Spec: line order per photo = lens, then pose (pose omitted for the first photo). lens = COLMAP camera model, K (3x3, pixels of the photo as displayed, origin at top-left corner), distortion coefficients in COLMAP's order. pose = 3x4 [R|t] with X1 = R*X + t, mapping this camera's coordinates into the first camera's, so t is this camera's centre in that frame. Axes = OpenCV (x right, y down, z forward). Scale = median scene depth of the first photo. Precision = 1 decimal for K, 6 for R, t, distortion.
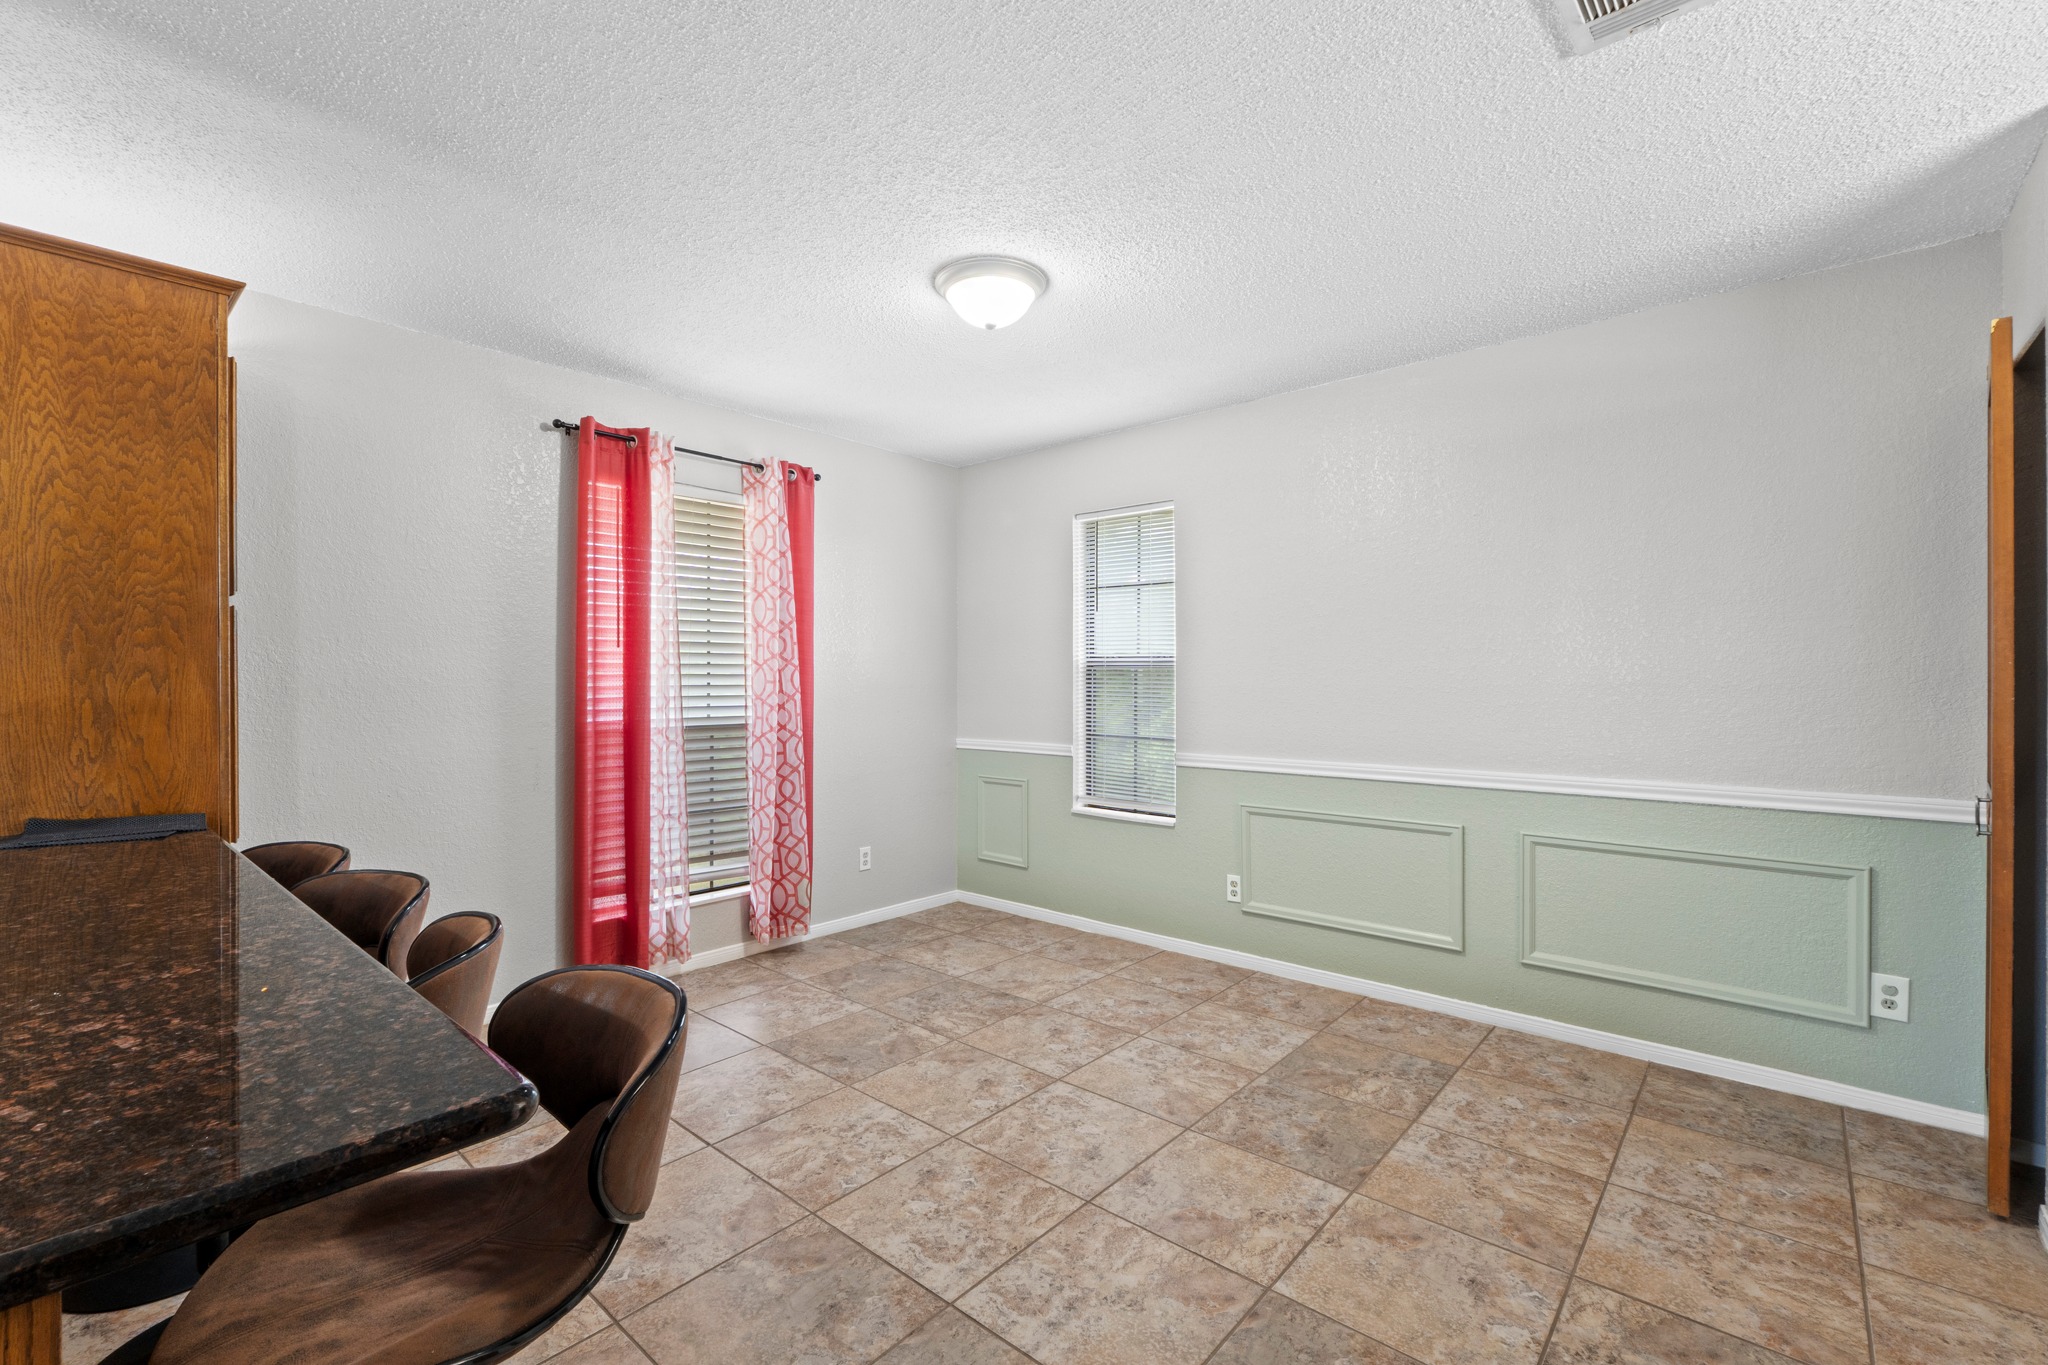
lens RADIAL K [[896.7, 0, 1011.2], [0, 896.7, 675.4], [0, 0, 1]] dist [-0.000455, -0.000319]
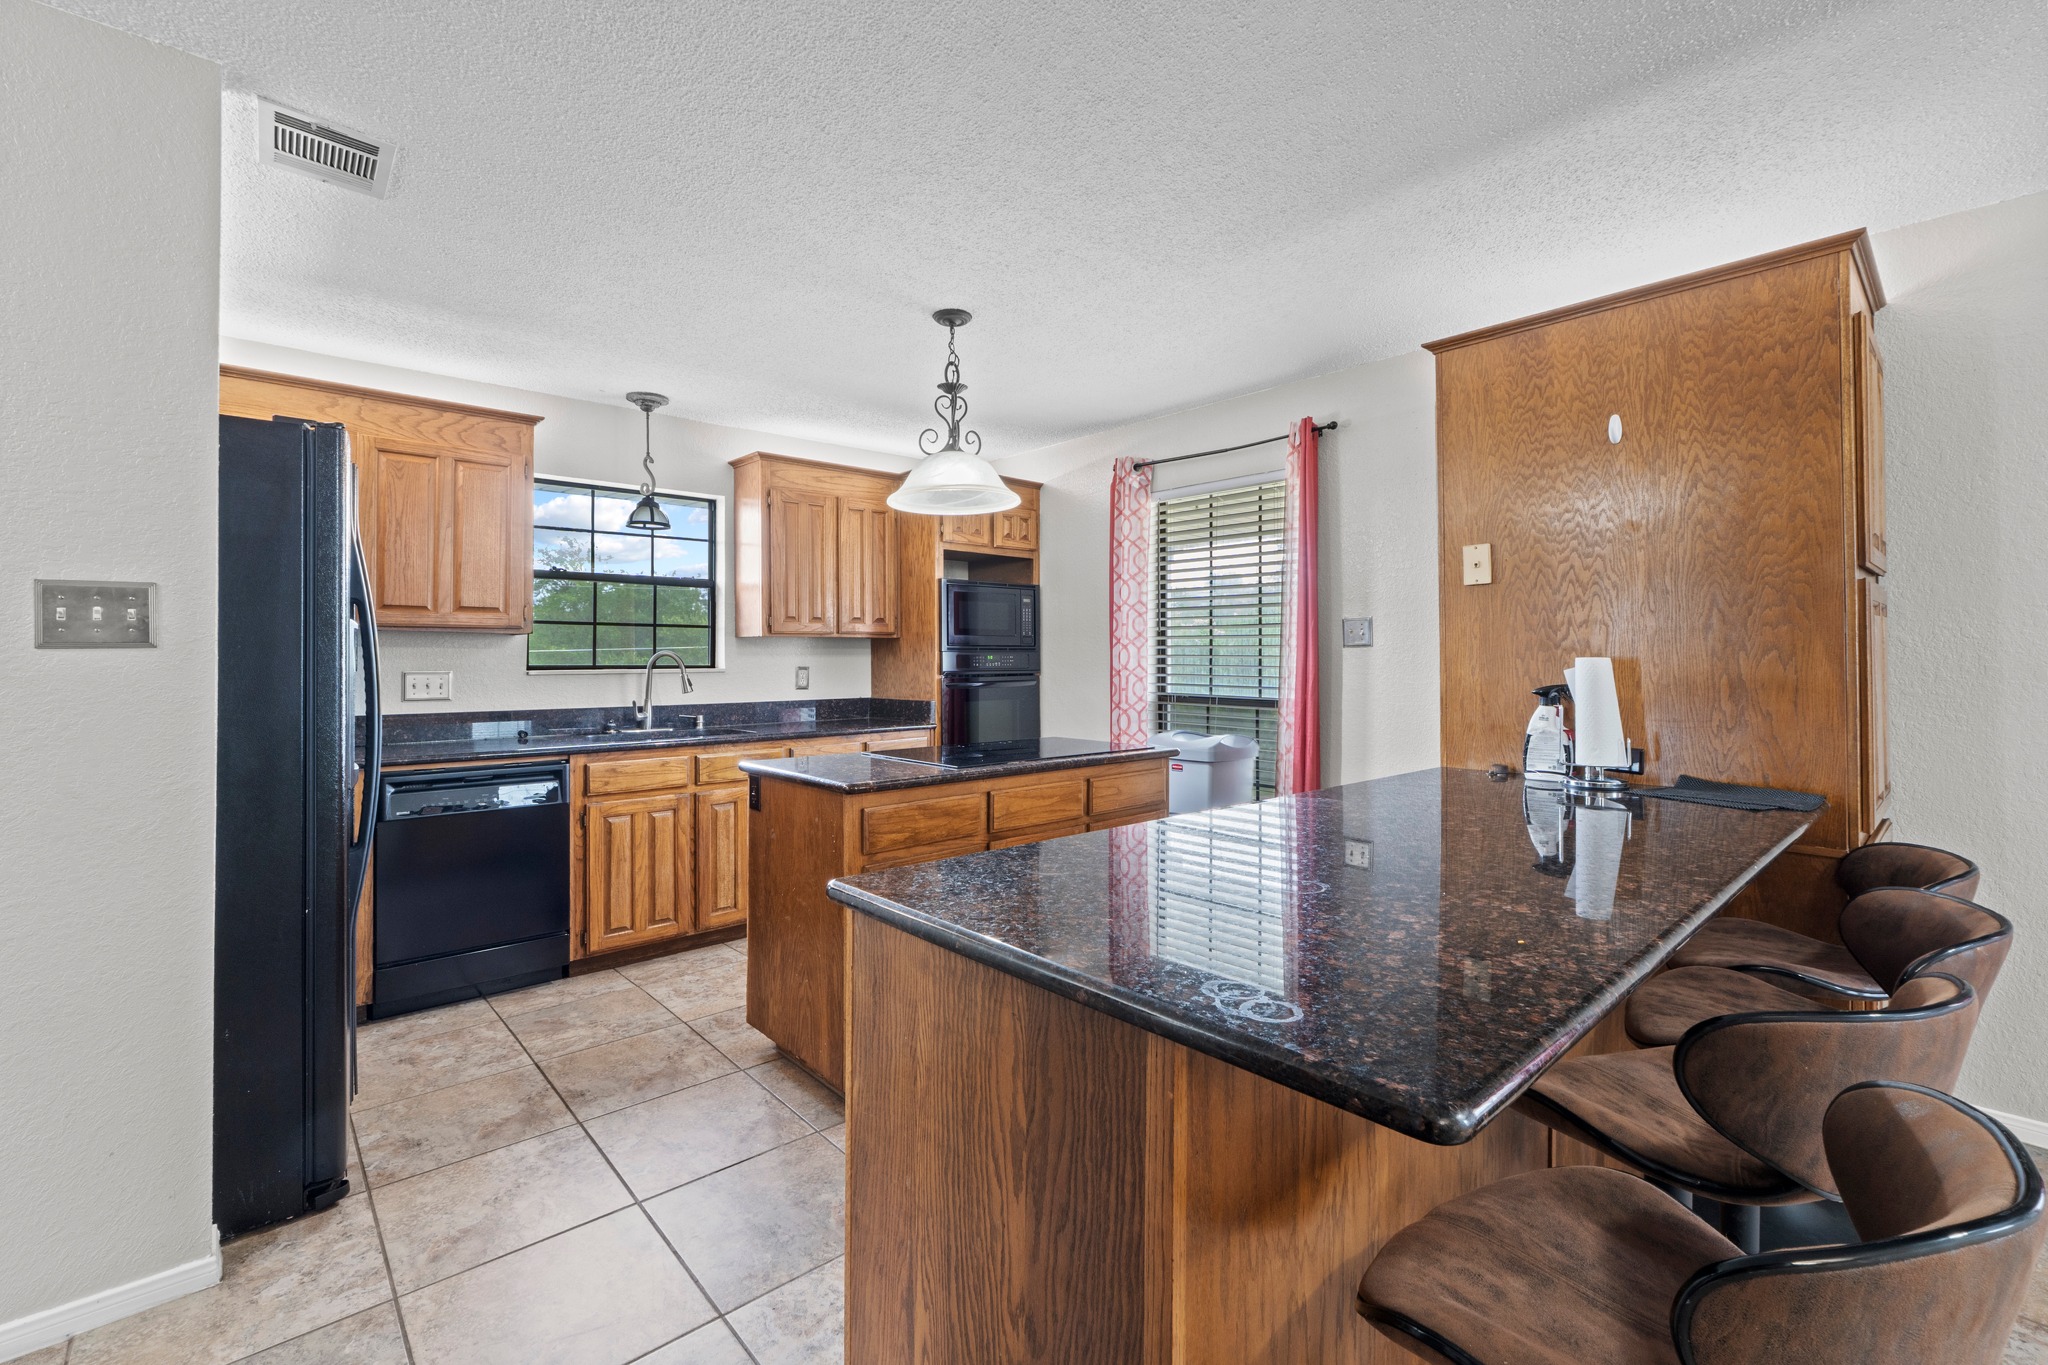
lens RADIAL K [[877.2, 0, 1023.4], [0, 877.2, 655.0], [0, 0, 1]] dist [-0.003697, -0.000441]
pose [[-0.111641, -0.001734, -0.993747, 0.128613], [0.002289, 0.999995, -0.002002, 0.001894], [0.993746, -0.002498, -0.111637, 0.232373]]
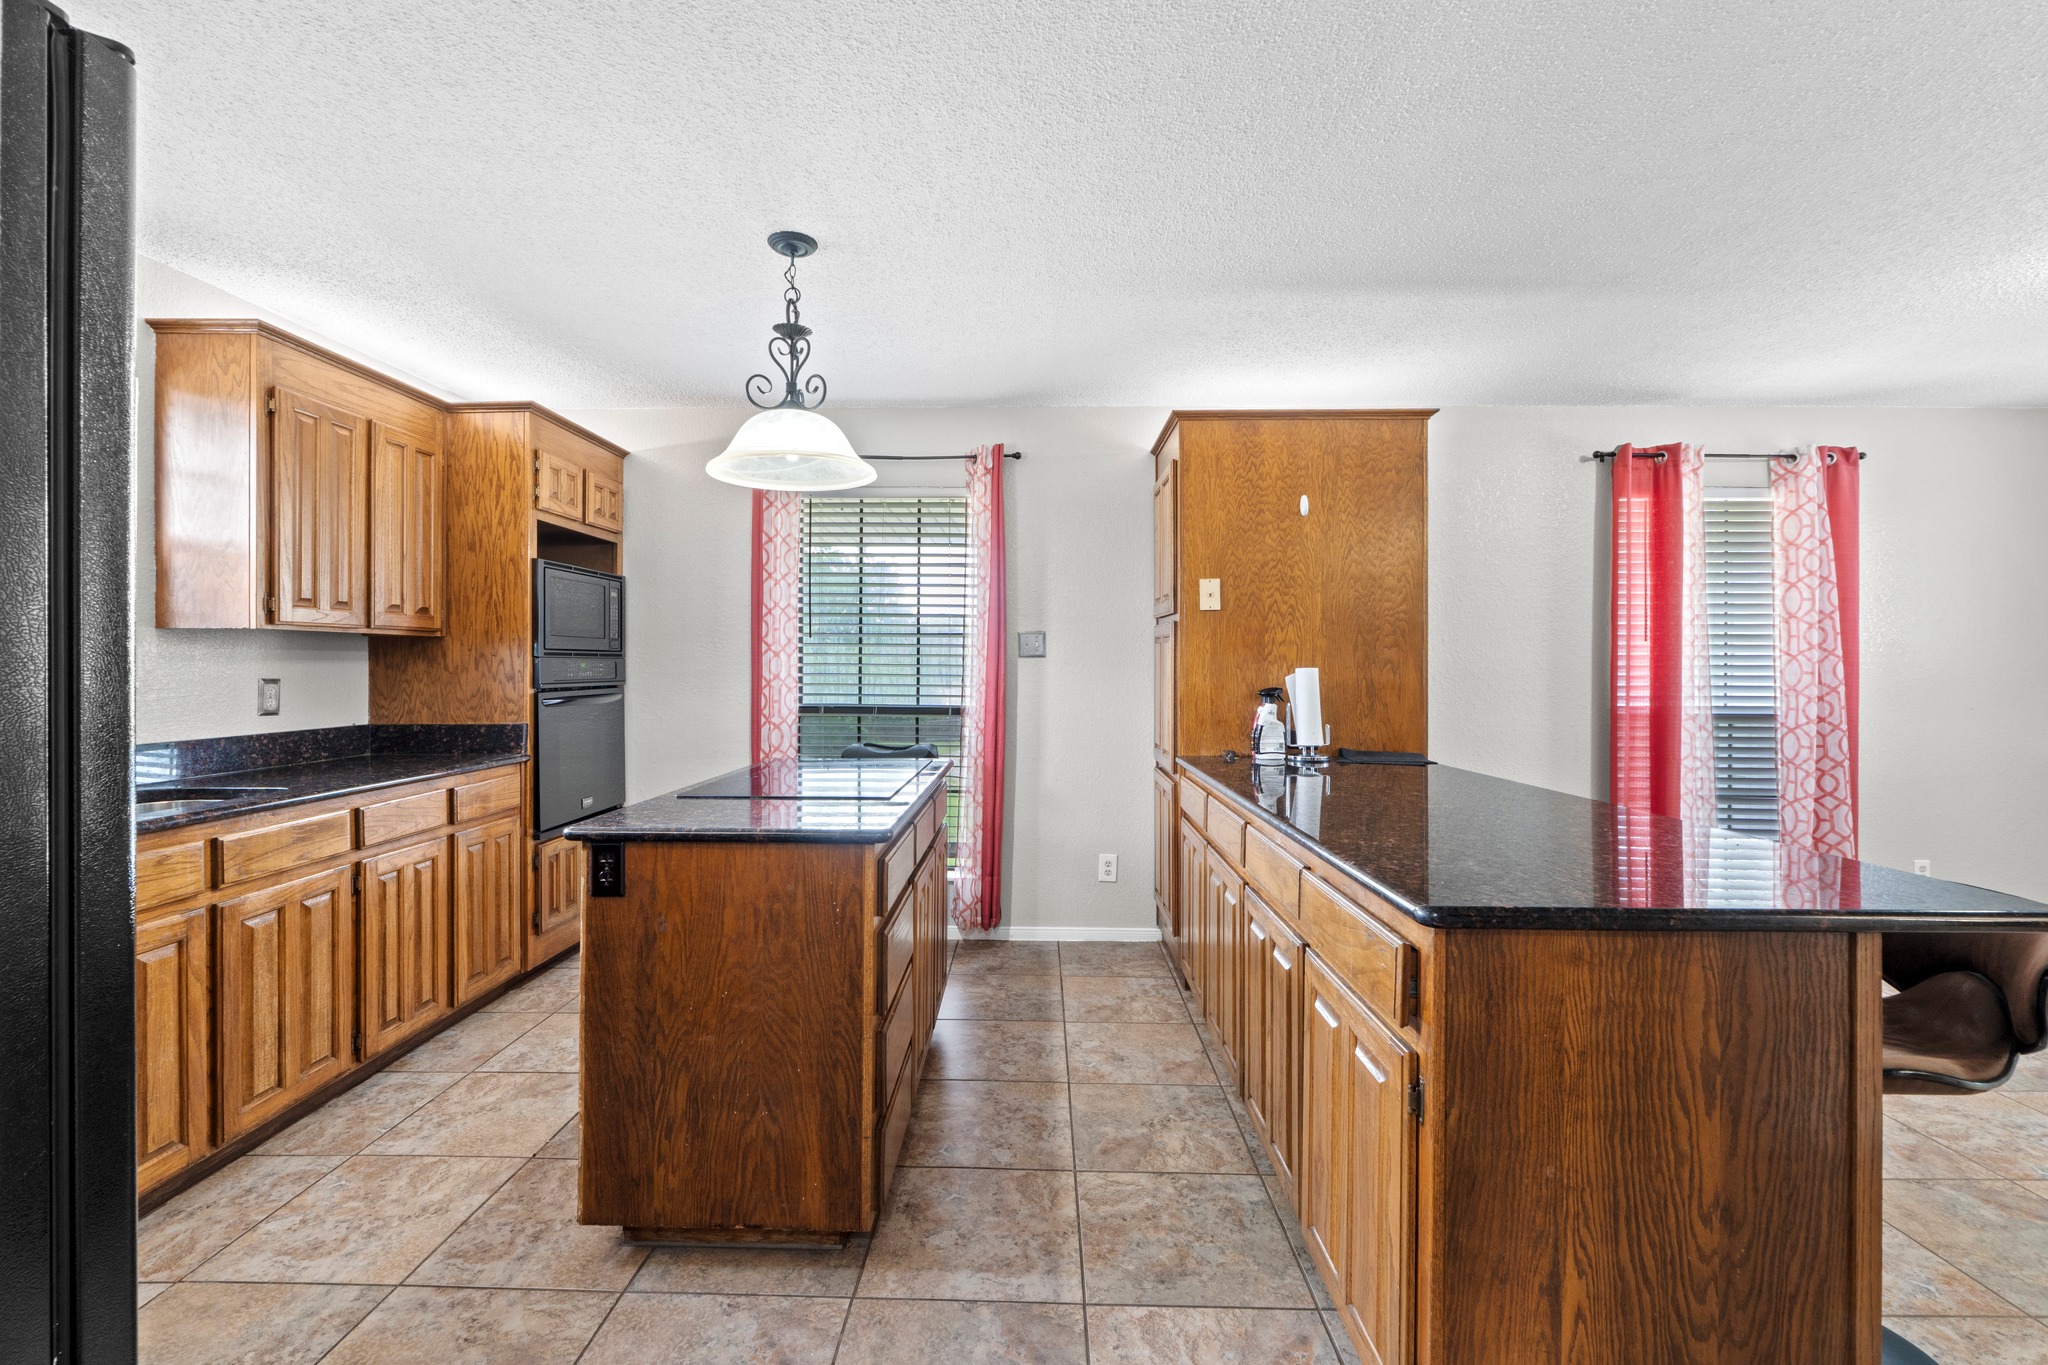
lens RADIAL K [[868.9, 0, 1020.0], [0, 868.9, 666.3], [0, 0, 1]] dist [-0.005897, -0.000651]
pose [[0.647143, 0.003012, -0.762362, -0.185718], [-0.002721, 0.999995, 0.001641, 0.000756], [0.762363, 0.001013, 0.647148, -0.490118]]
